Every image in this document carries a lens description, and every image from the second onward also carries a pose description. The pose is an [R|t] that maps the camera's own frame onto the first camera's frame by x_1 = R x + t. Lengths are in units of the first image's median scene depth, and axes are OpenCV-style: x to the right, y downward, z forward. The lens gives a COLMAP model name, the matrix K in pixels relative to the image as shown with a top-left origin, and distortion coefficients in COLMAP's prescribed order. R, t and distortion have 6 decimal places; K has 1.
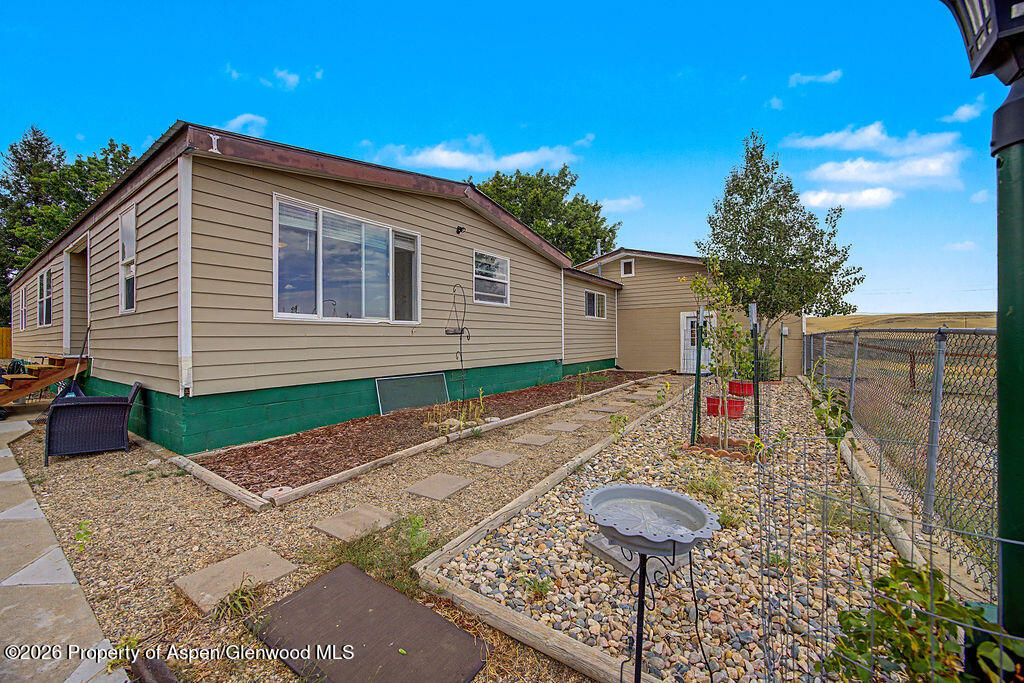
lens RADIAL K [[404.6, 0, 514.8], [0, 404.6, 342.9], [0, 0, 1]] dist [-0.014237, 0.001121]
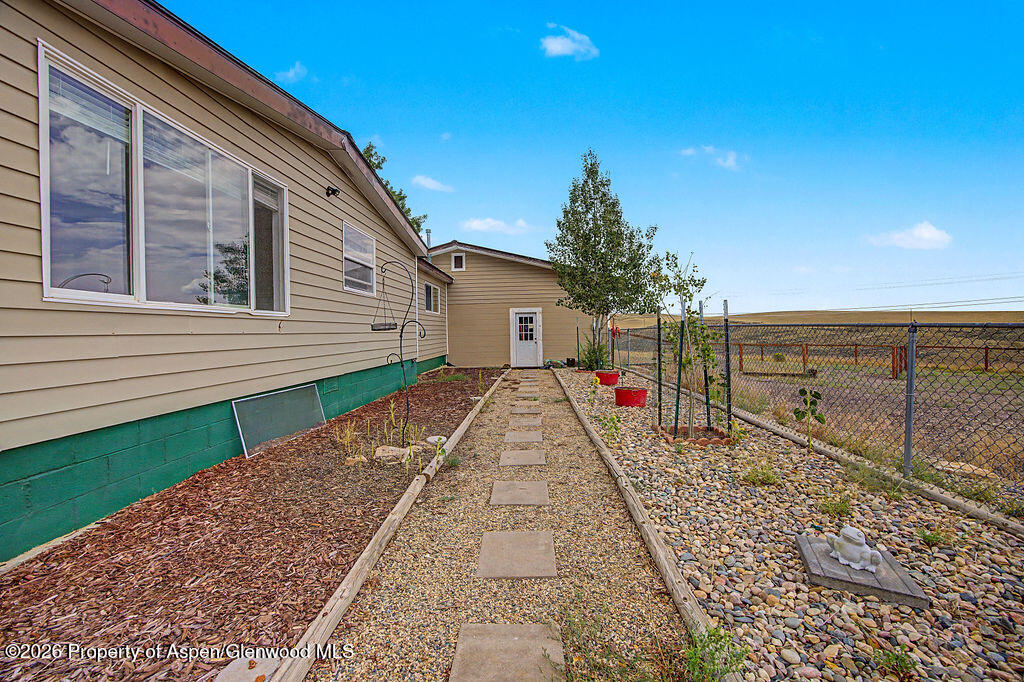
lens RADIAL K [[404.6, 0, 511.5], [0, 404.6, 334.7], [0, 0, 1]] dist [-0.014237, 0.001121]
pose [[0.852028, -0.011404, 0.523372, -0.207436], [0.016533, 0.999850, -0.005130, -0.003514], [-0.523235, 0.013024, 0.852089, 0.161911]]
